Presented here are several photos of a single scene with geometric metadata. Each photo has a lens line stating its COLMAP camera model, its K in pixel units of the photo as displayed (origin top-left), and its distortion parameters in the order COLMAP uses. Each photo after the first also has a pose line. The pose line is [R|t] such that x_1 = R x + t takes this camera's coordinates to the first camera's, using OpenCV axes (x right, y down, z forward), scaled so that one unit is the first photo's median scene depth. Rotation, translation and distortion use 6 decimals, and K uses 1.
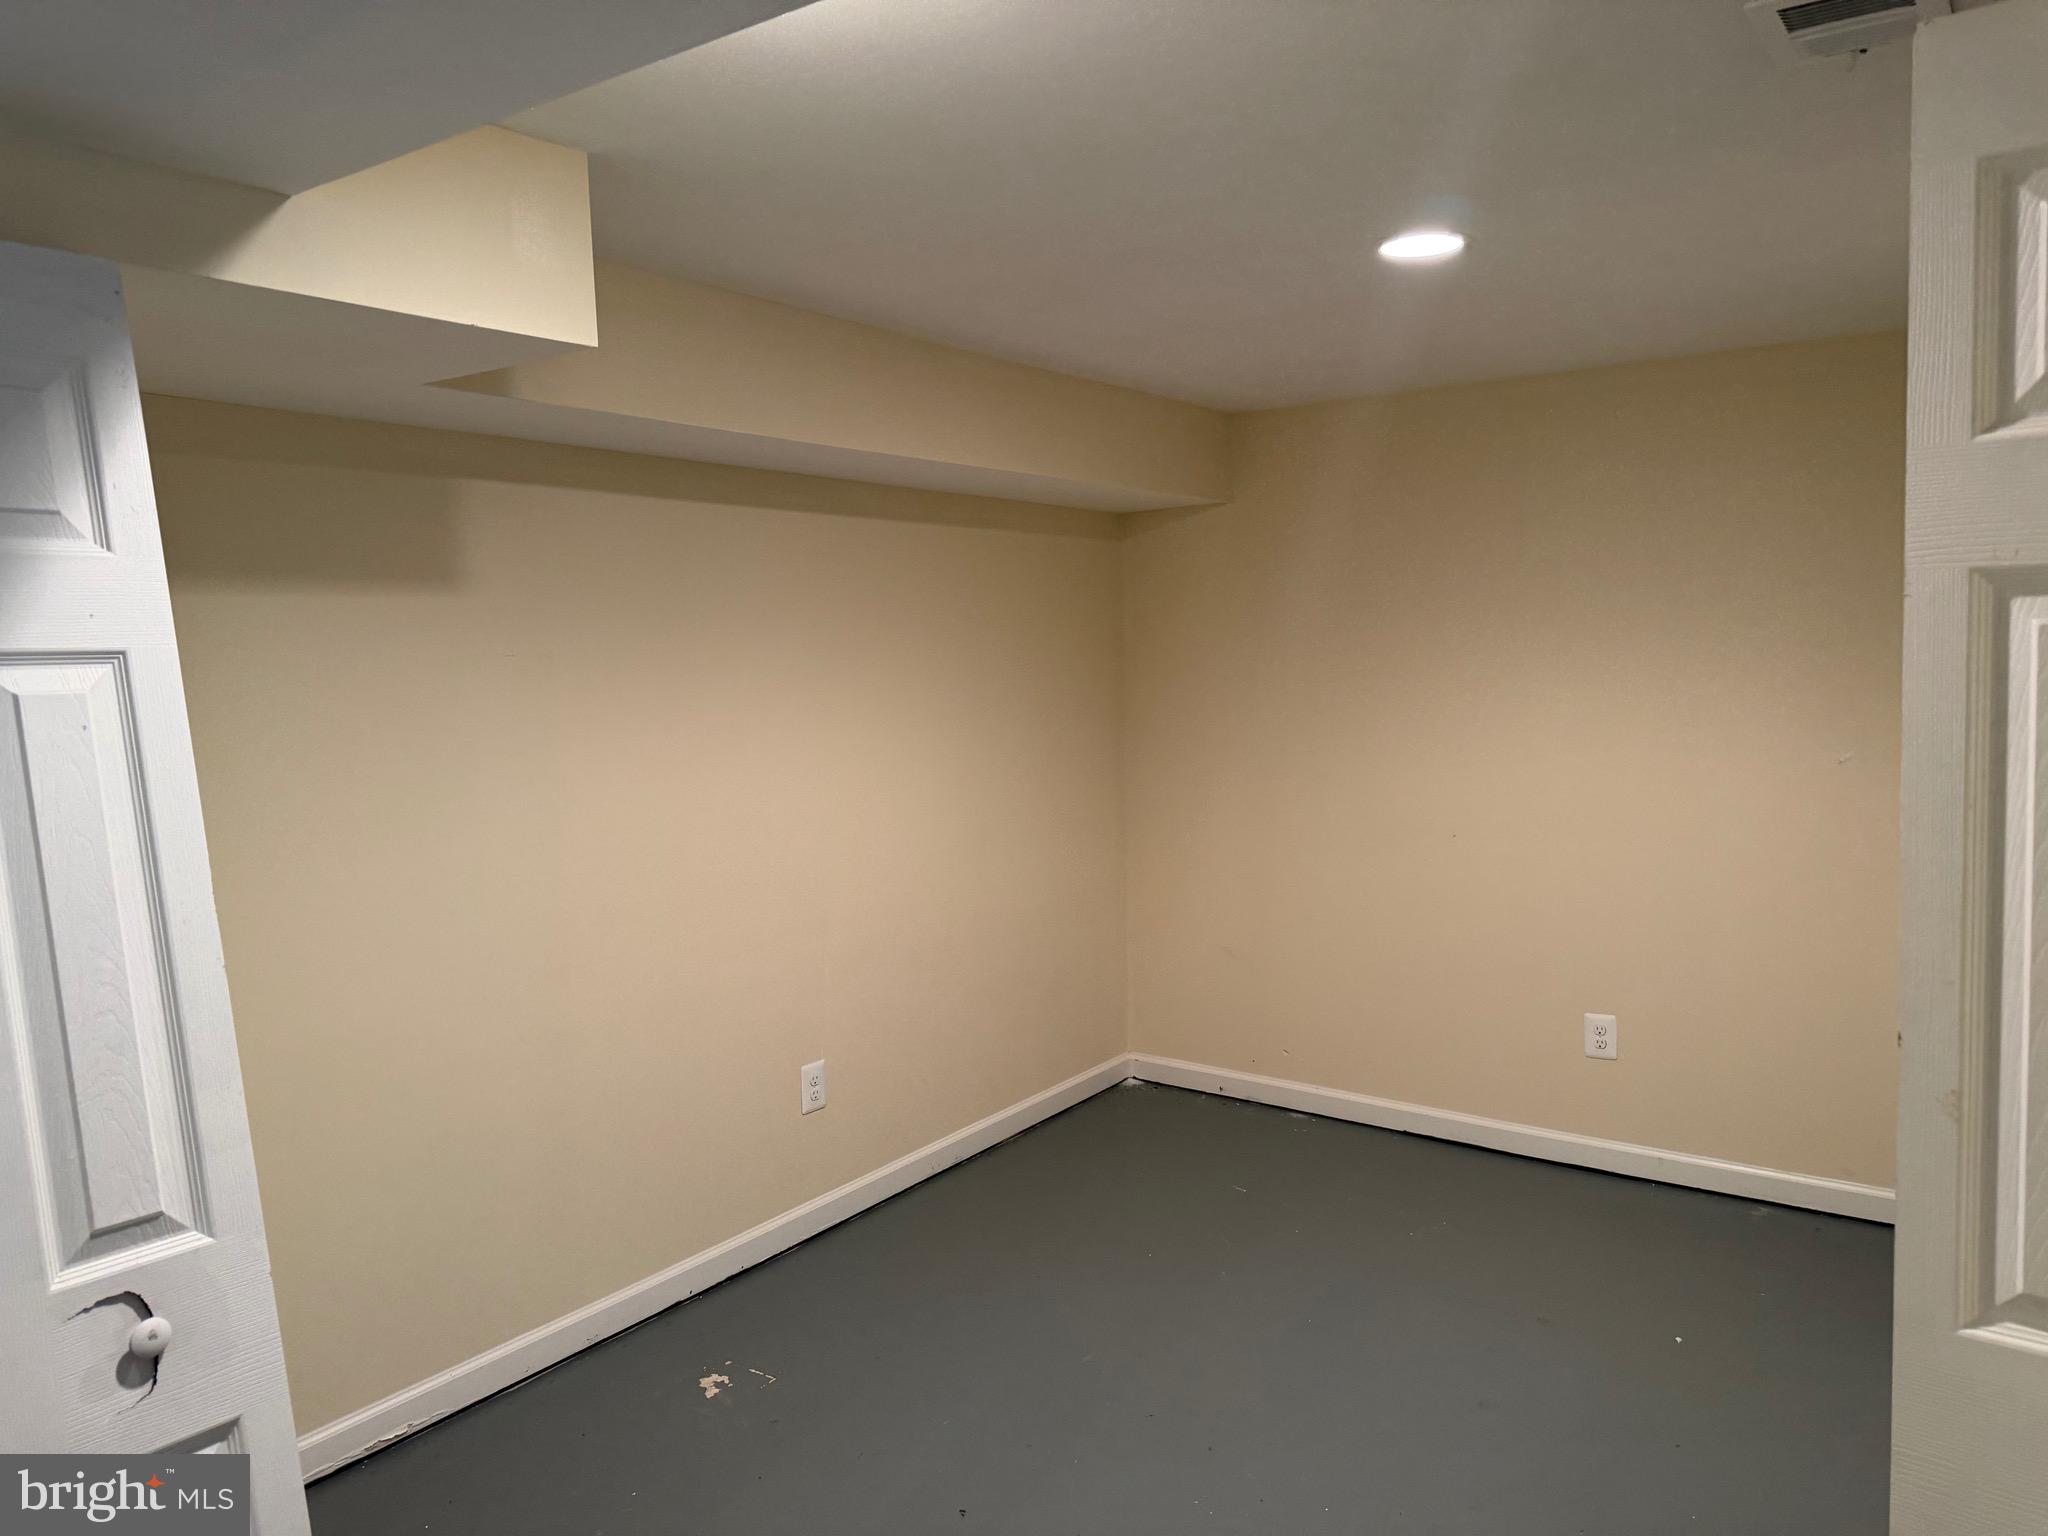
lens RADIAL K [[1457.1, 0, 1018.8], [0, 1457.1, 759.3], [0, 0, 1]] dist [0.055627, -0.065760]
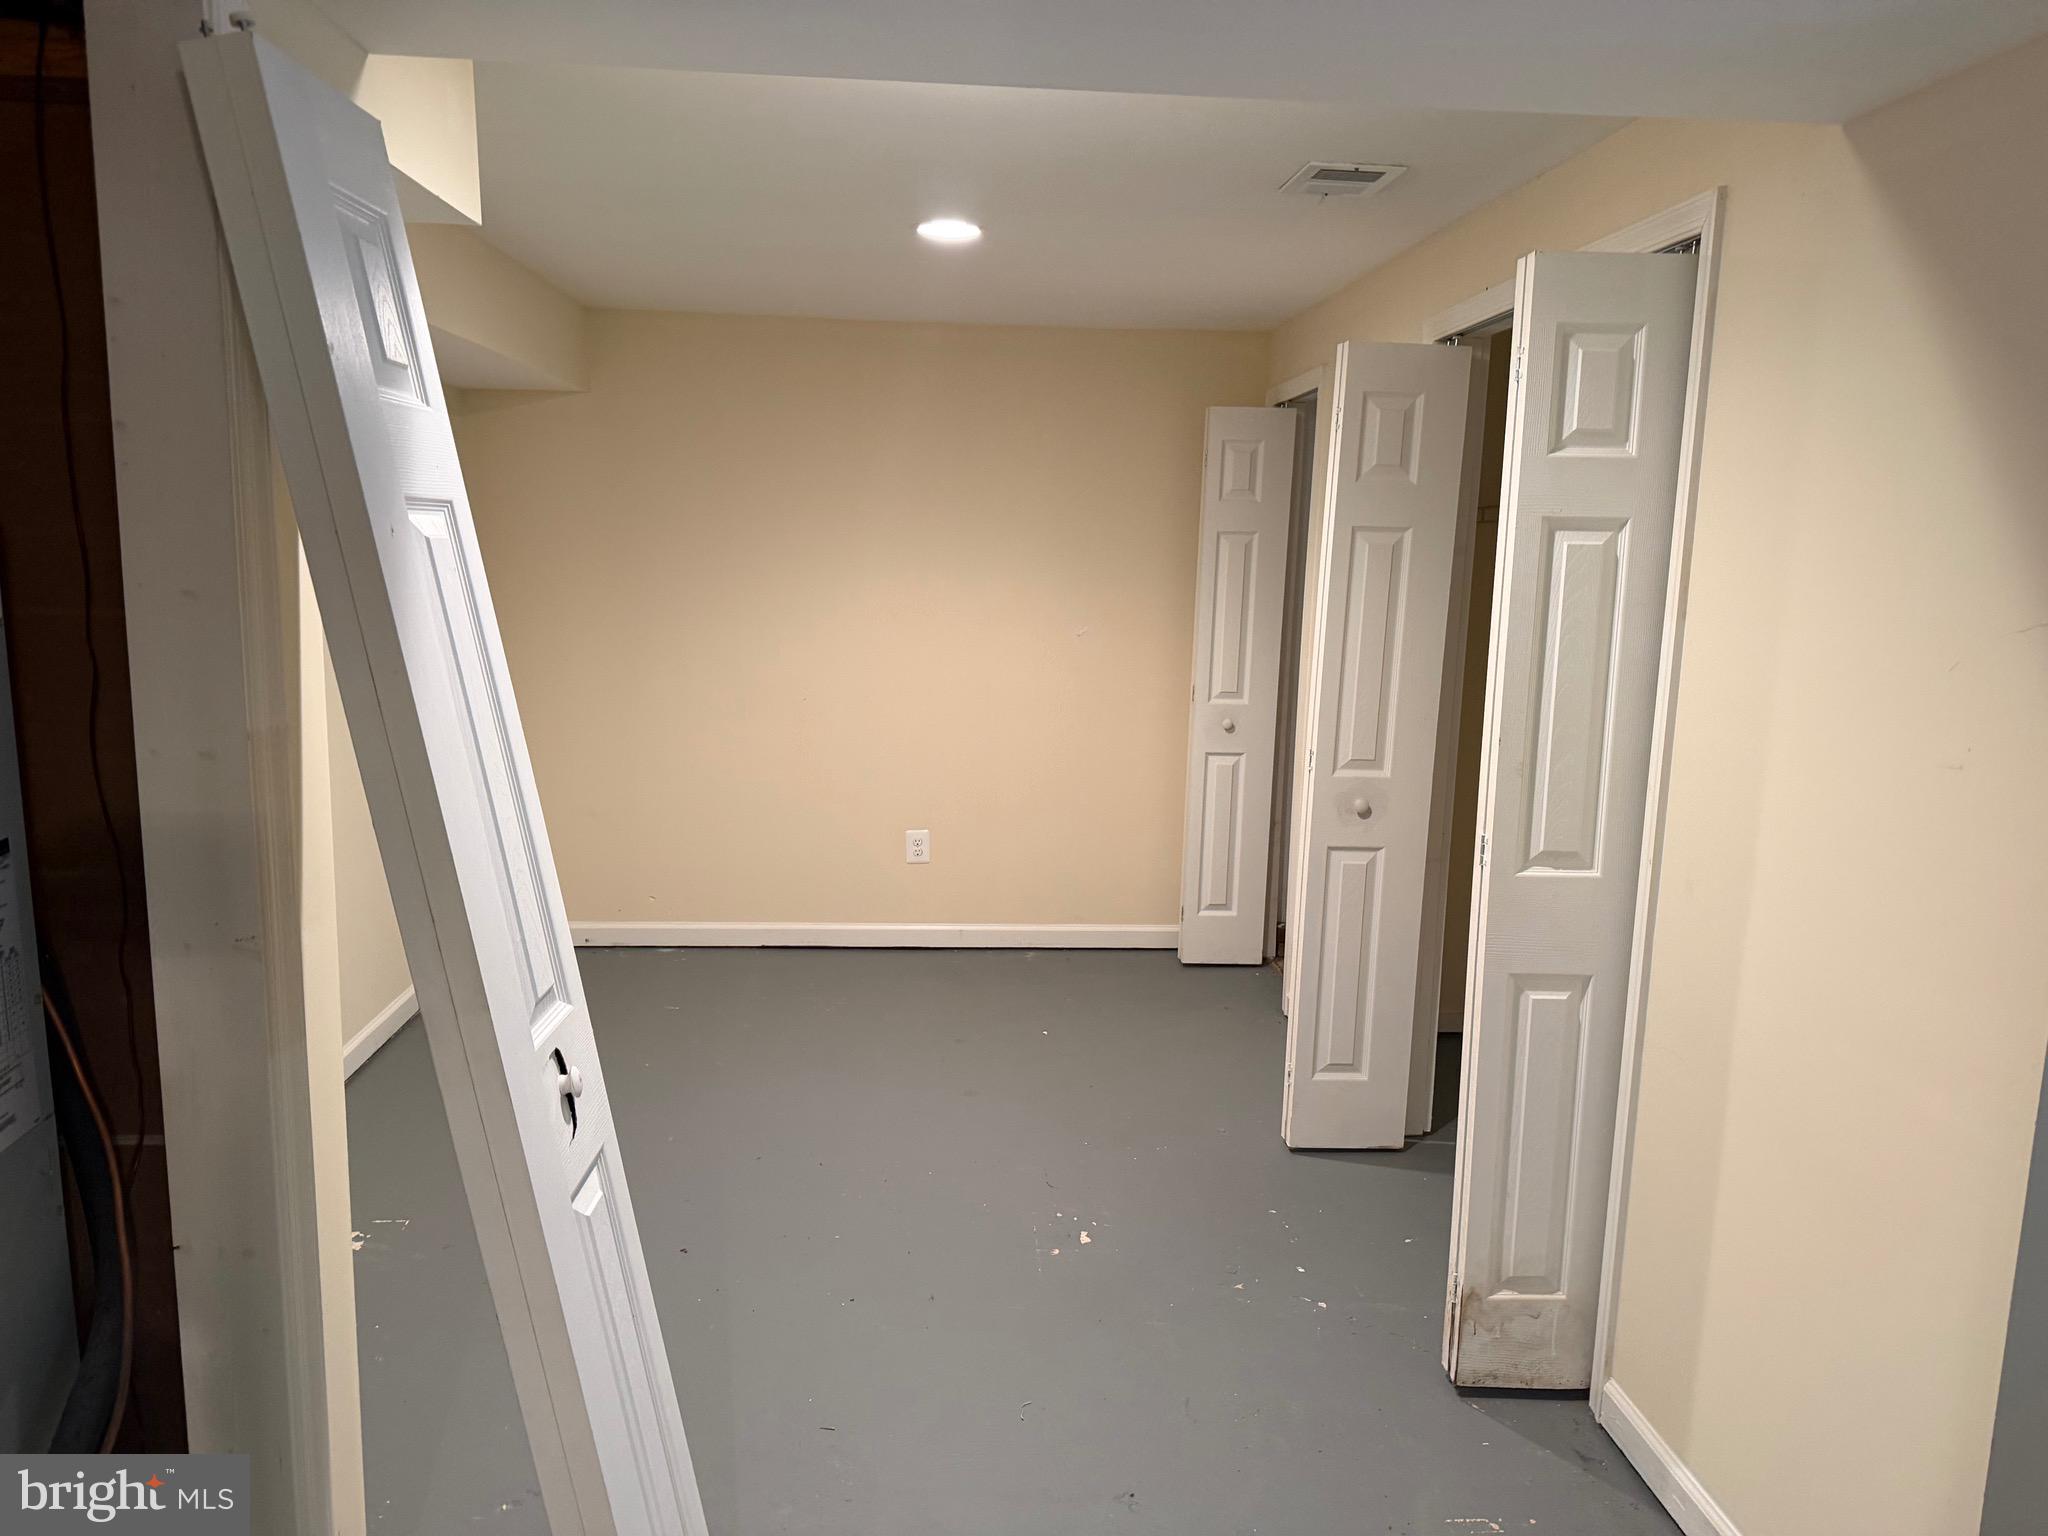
lens RADIAL K [[1457.1, 0, 1052.3], [0, 1457.1, 770.3], [0, 0, 1]] dist [0.055627, -0.065760]
pose [[0.759747, -0.062252, 0.647232, -1.252482], [0.009143, 0.996331, 0.085097, 0.048449], [-0.650154, -0.058734, 0.757529, -0.170637]]
